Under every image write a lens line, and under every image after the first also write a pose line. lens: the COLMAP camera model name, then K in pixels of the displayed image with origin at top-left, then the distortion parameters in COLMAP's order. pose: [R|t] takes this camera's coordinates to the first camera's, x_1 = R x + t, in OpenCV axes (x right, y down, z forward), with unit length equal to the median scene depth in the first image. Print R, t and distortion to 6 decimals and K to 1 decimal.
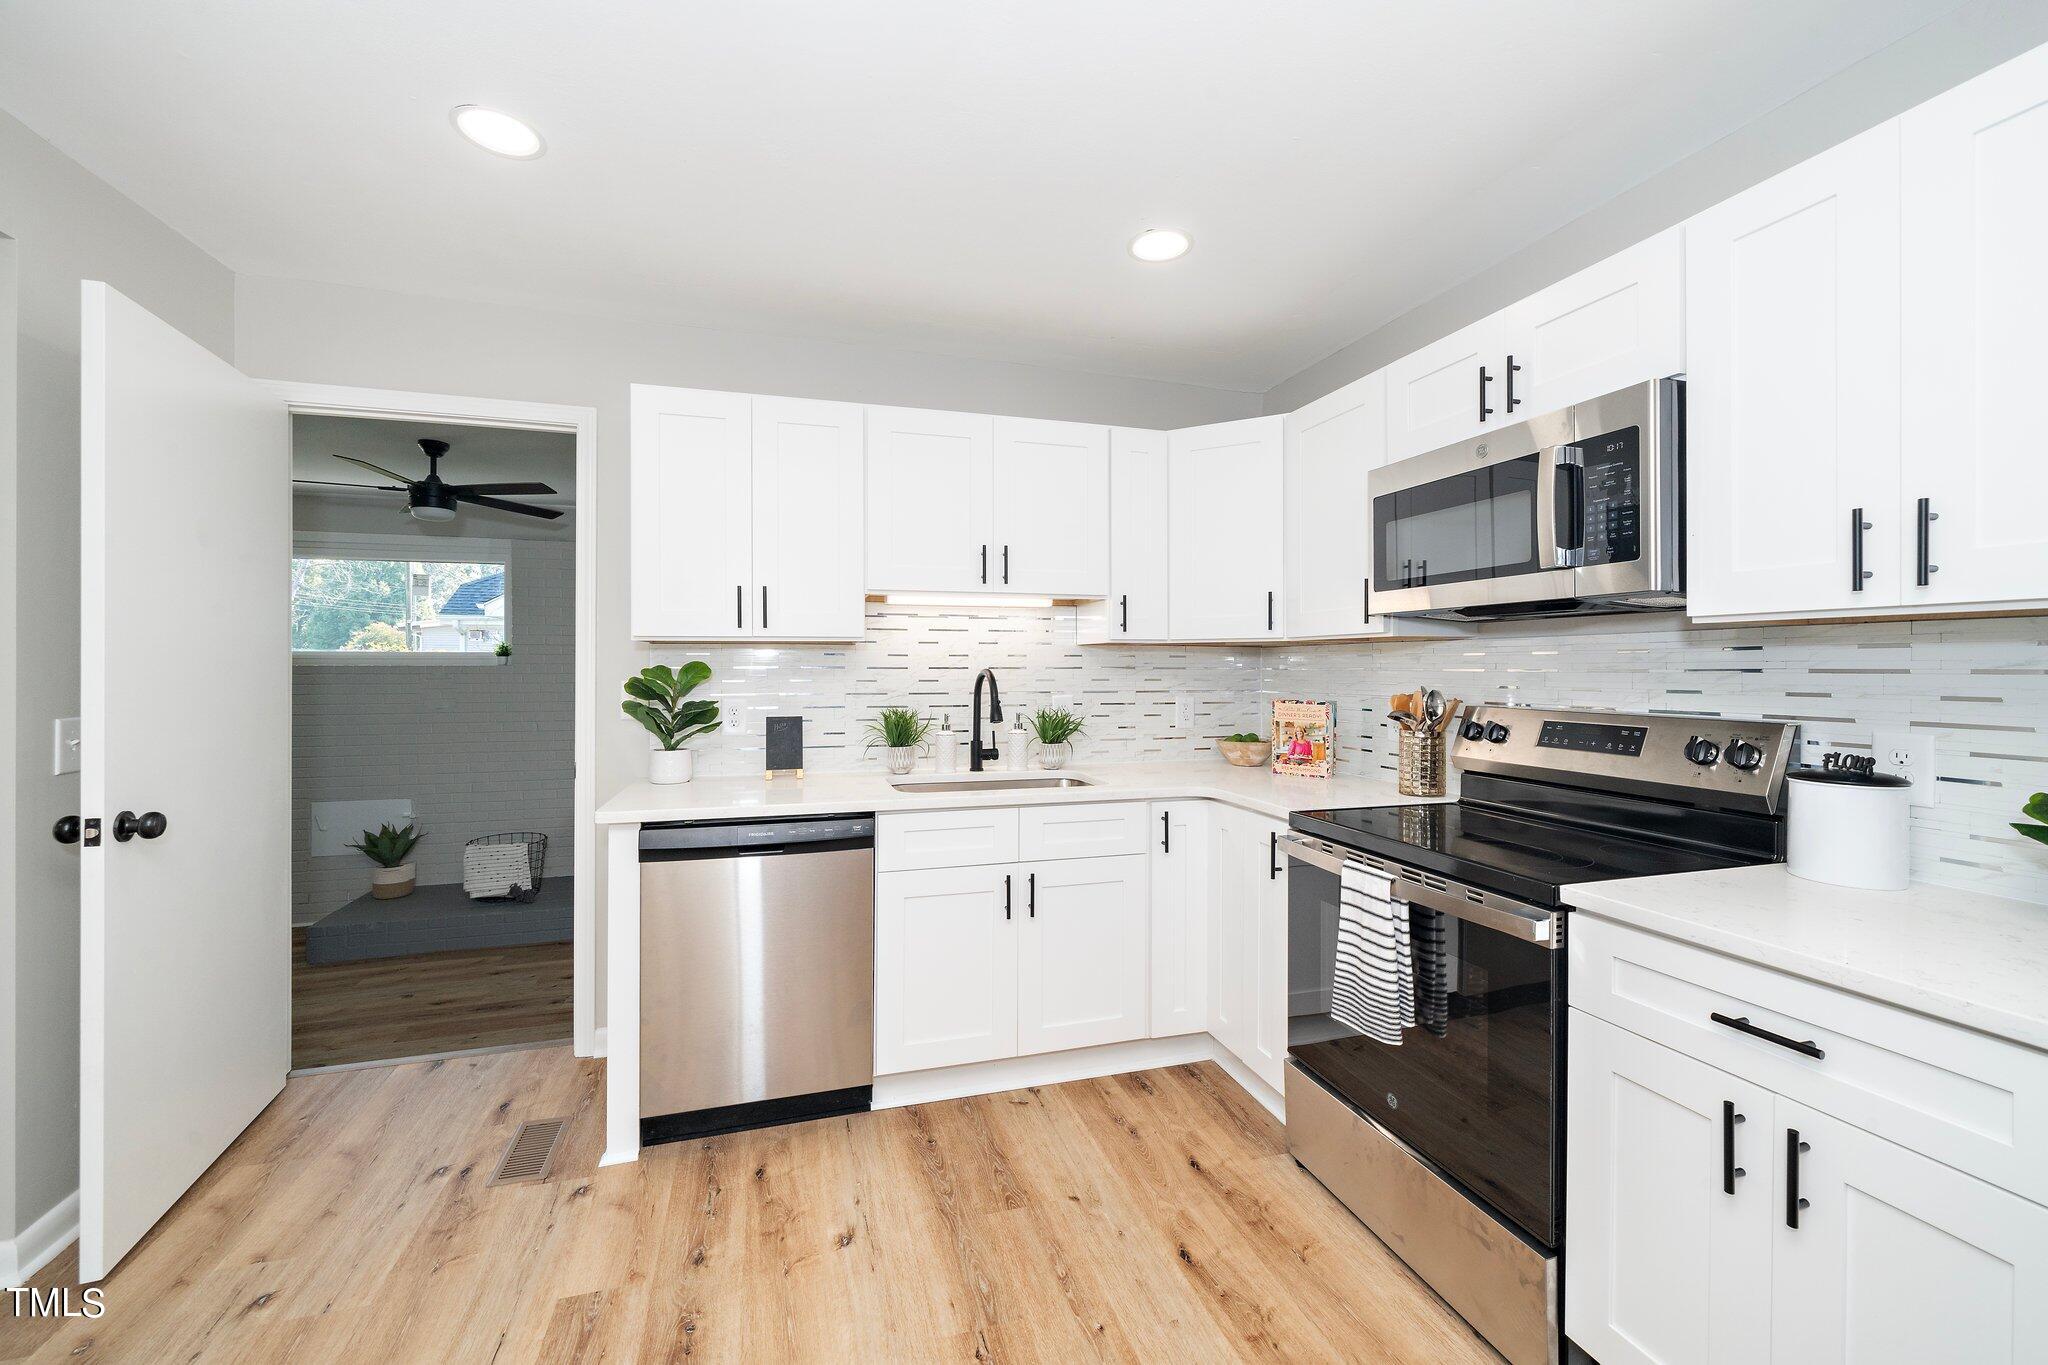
lens RADIAL K [[800.4, 0, 1014.4], [0, 800.4, 668.5], [0, 0, 1]] dist [-0.000133, -0.000086]
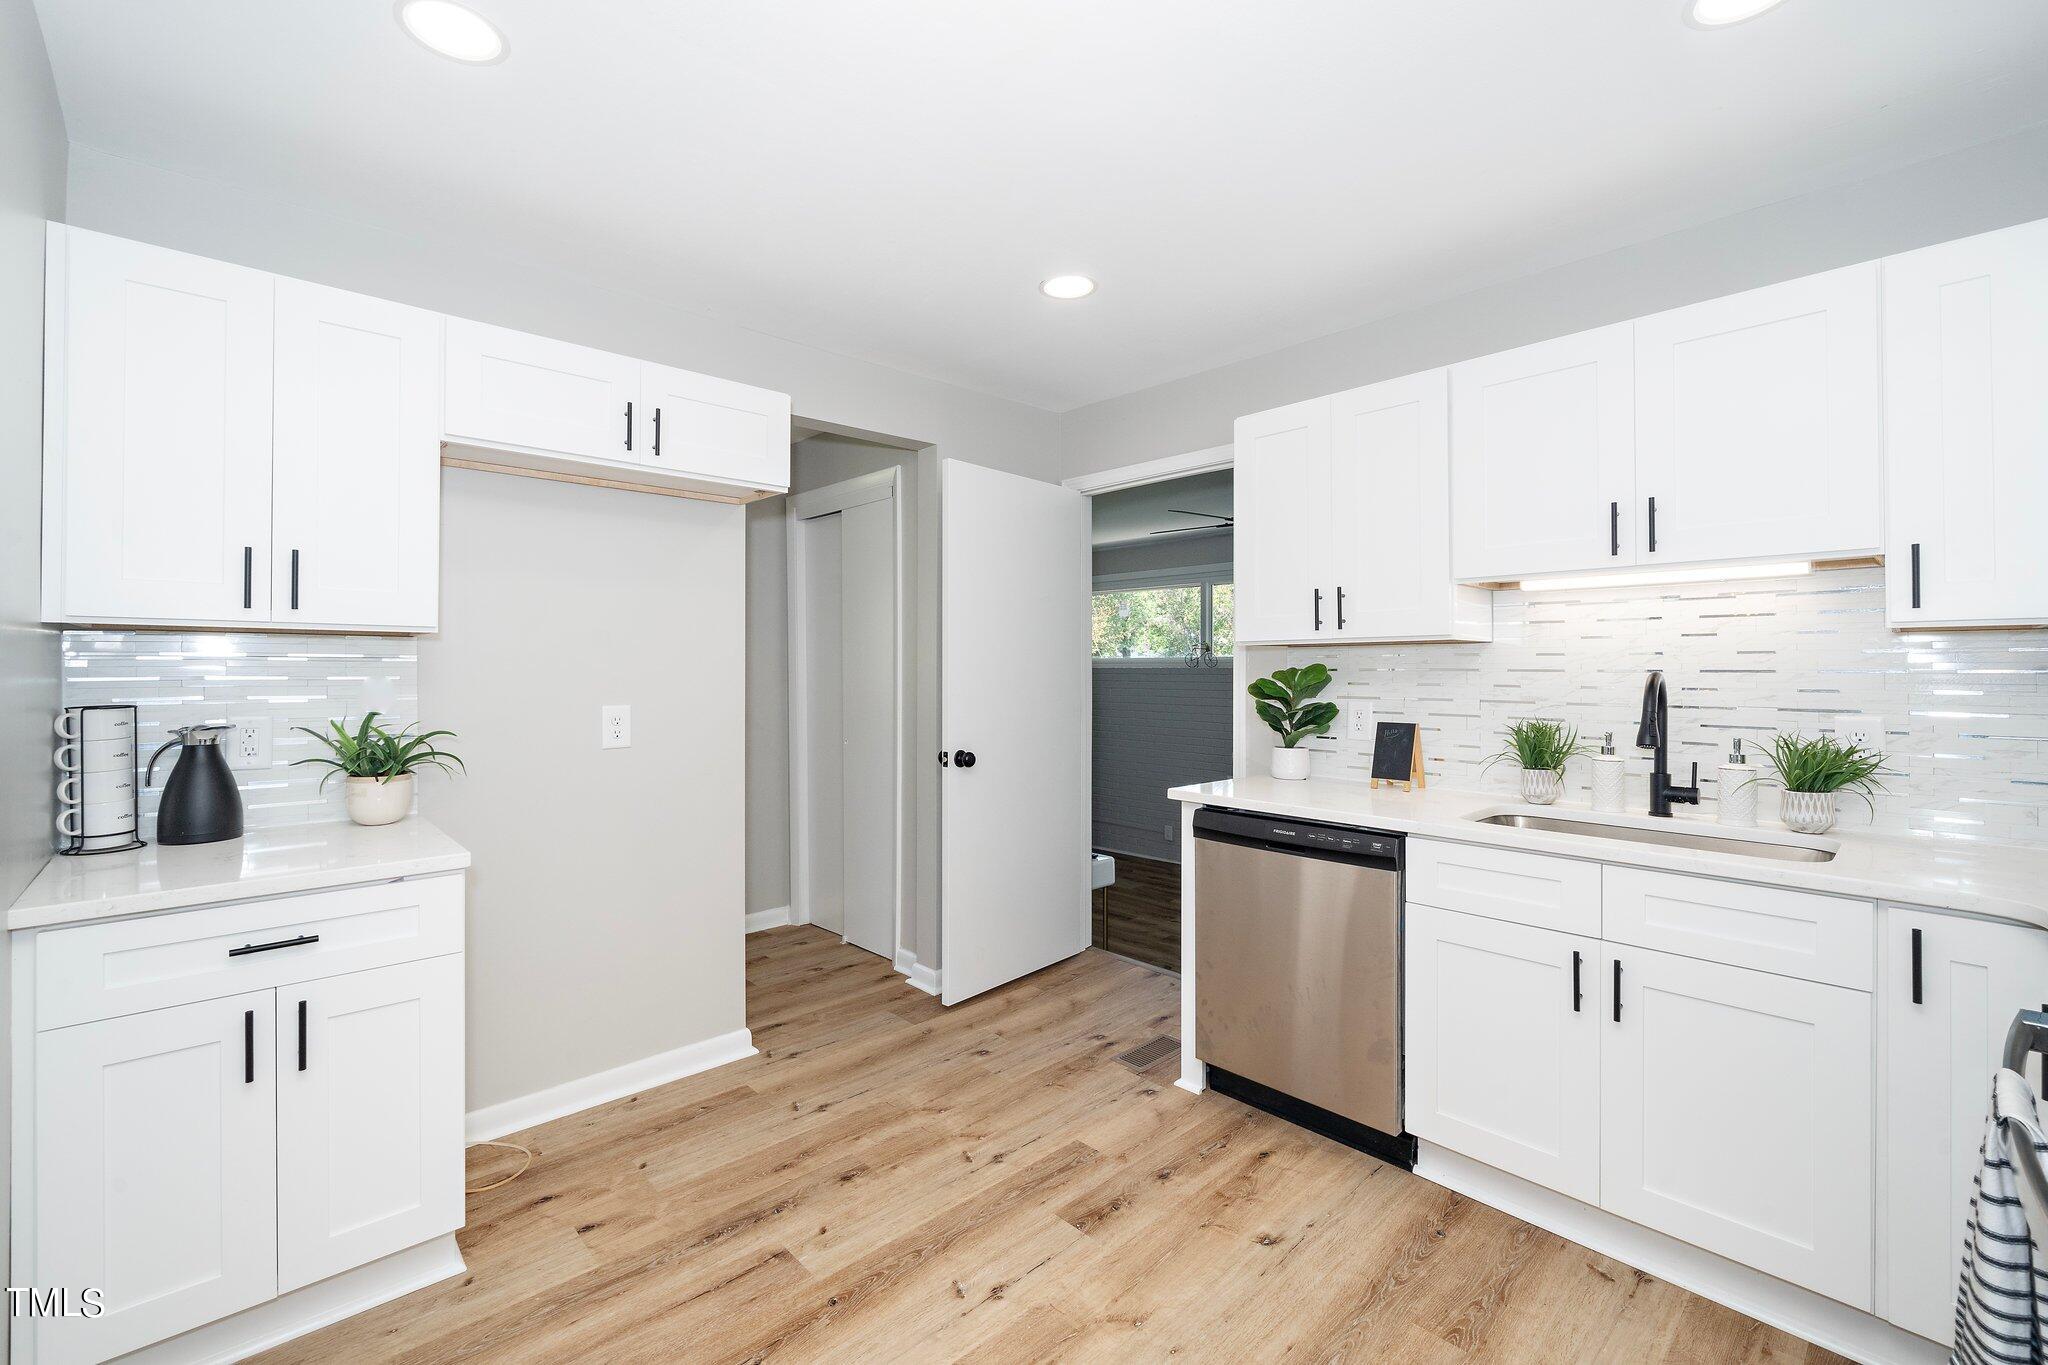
lens RADIAL K [[880.4, 0, 1017.6], [0, 880.4, 669.9], [0, 0, 1]] dist [0.002509, 0.000278]
pose [[0.439741, 0.000423, -0.898124, 0.542385], [-0.003067, 0.999995, -0.001030, 0.001364], [0.898119, 0.003207, 0.439740, 0.195868]]
